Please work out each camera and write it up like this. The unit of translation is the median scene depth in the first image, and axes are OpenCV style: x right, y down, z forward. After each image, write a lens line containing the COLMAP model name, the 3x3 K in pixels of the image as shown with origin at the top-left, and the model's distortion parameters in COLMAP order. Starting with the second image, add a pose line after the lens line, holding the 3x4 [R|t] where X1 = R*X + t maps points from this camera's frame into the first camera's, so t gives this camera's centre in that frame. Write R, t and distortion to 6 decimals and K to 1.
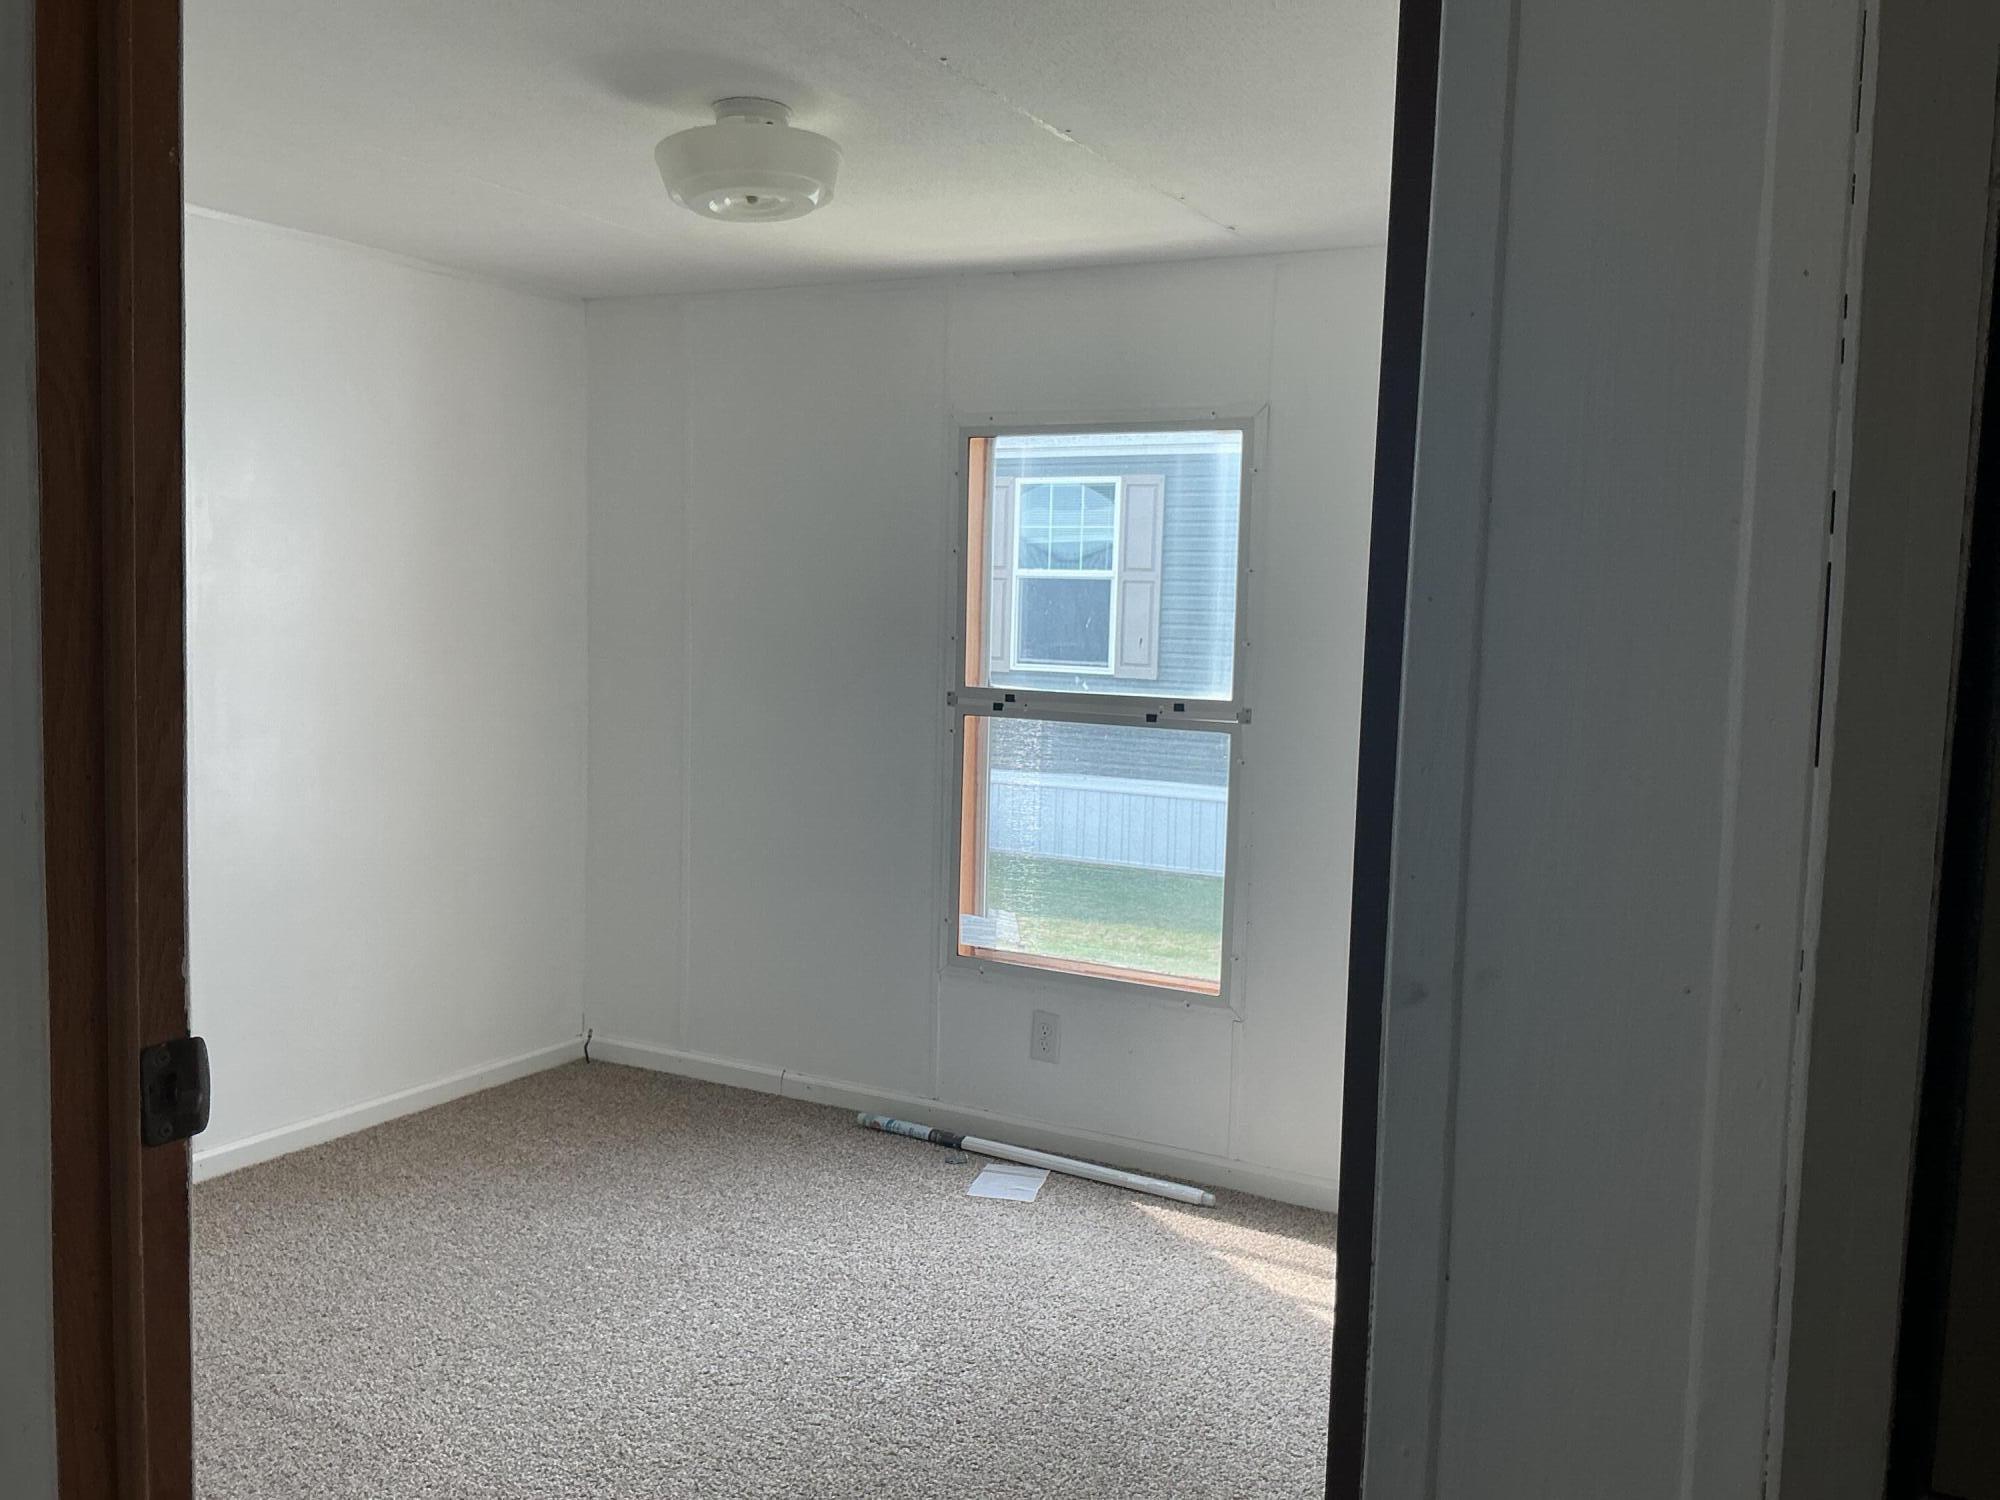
lens RADIAL K [[1679.1, 0, 1000.0], [0, 1679.1, 750.0], [0, 0, 1]] dist [0.006327, -0.043191]
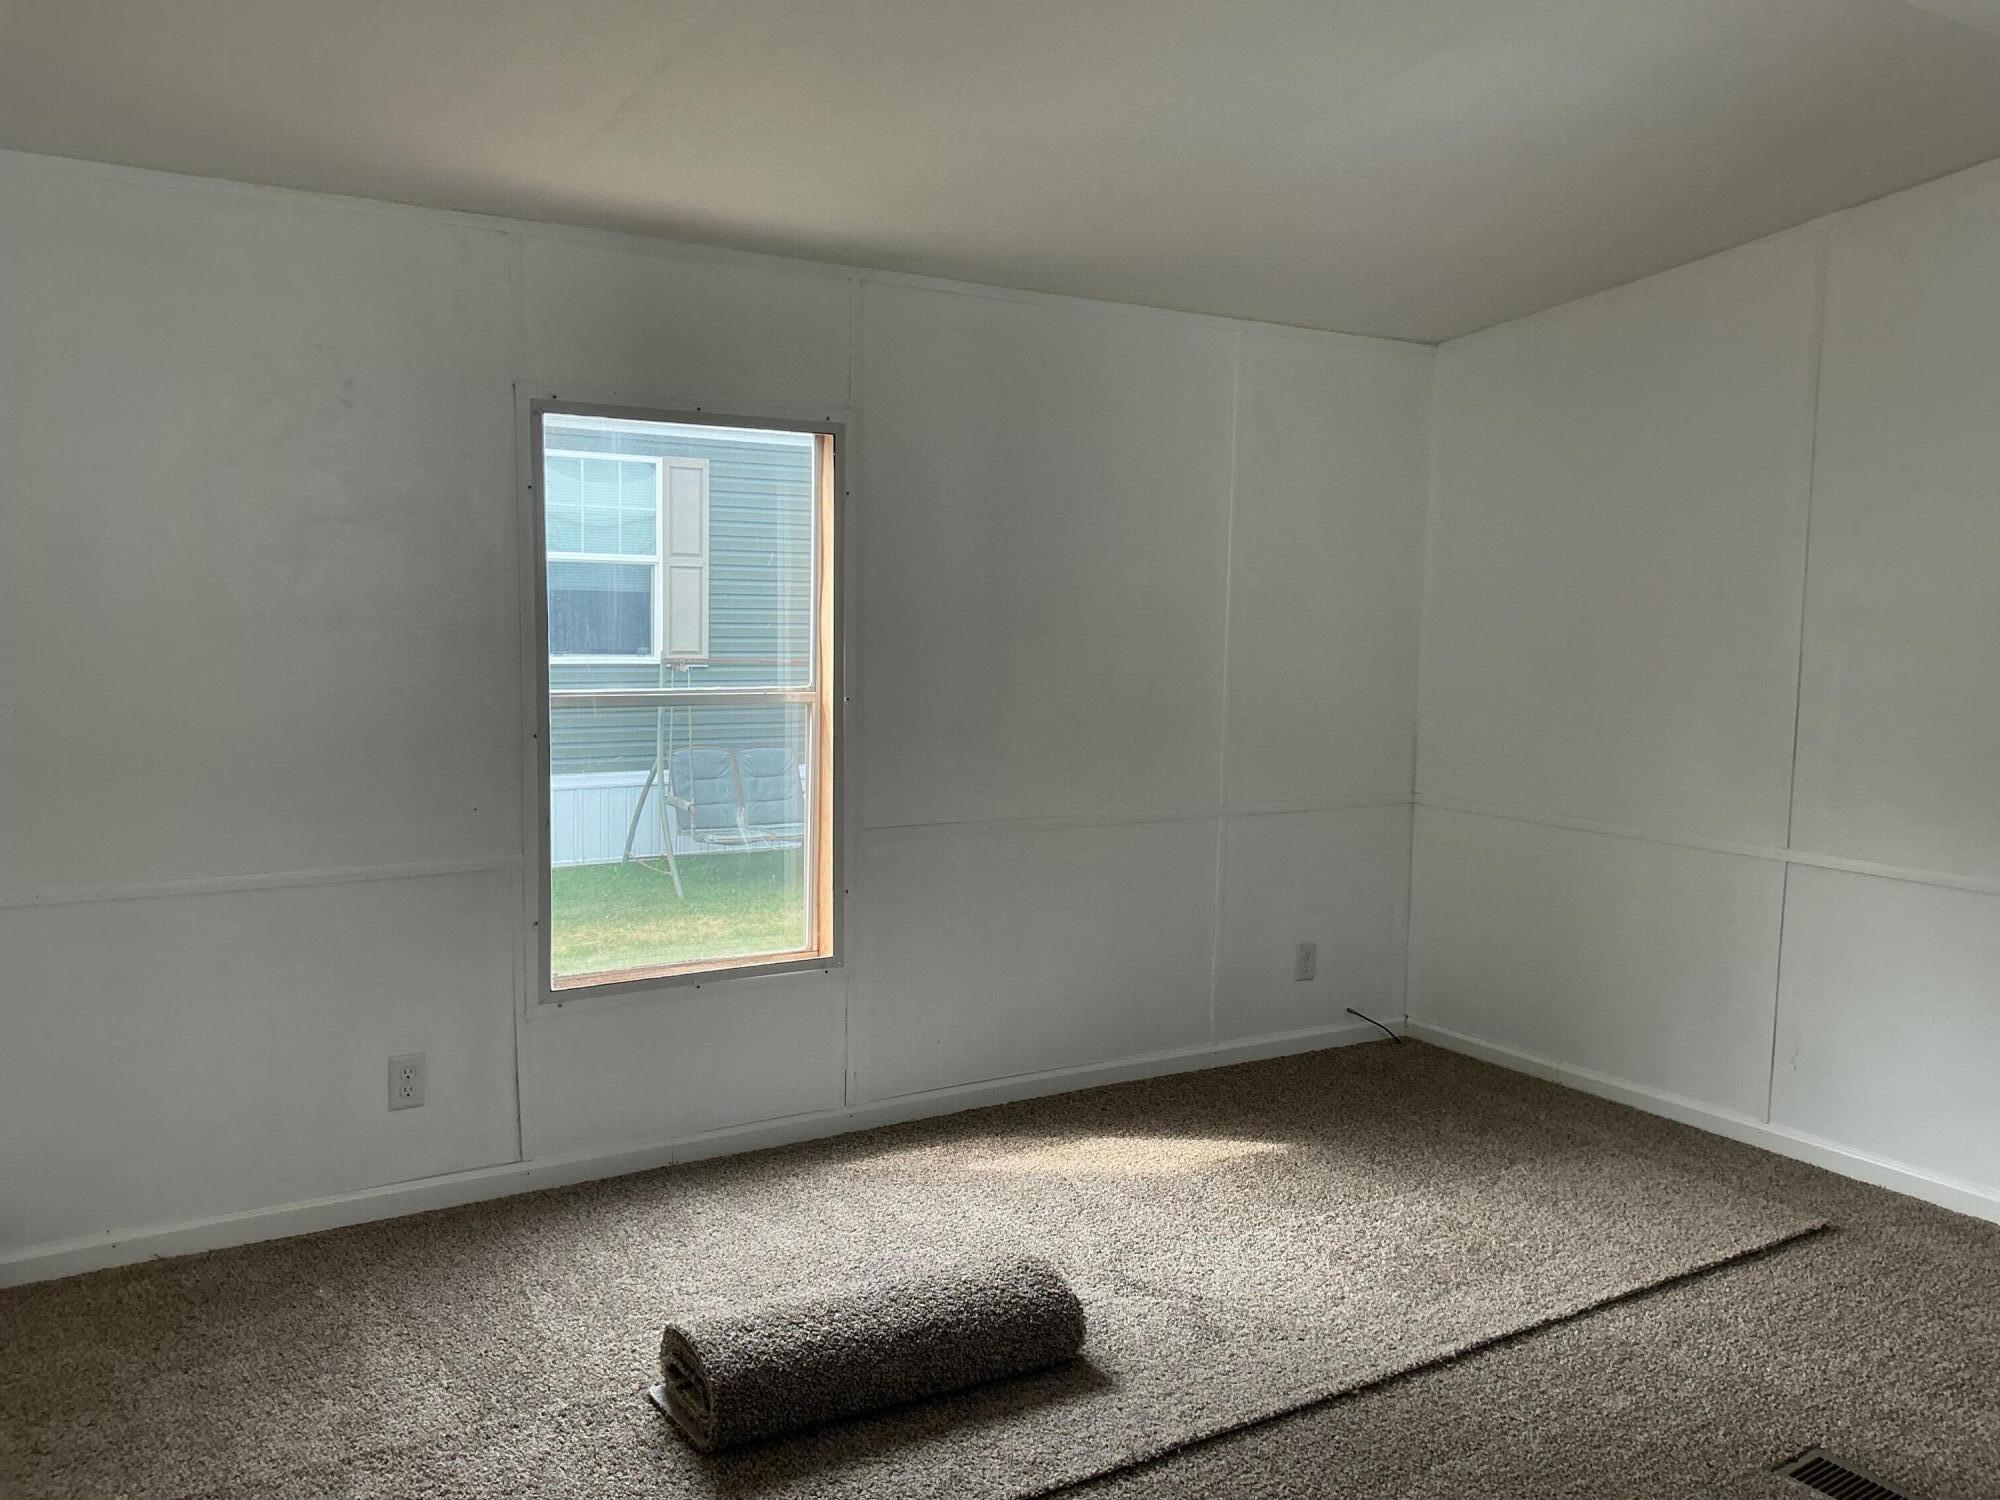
lens RADIAL K [[1679.1, 0, 1000.0], [0, 1679.1, 750.0], [0, 0, 1]] dist [0.006327, -0.043191]
pose [[0.451132, -0.113091, 0.885263, -0.710788], [0.068334, 0.993404, 0.092083, -0.071626], [-0.889837, 0.018952, 0.455884, 0.391473]]
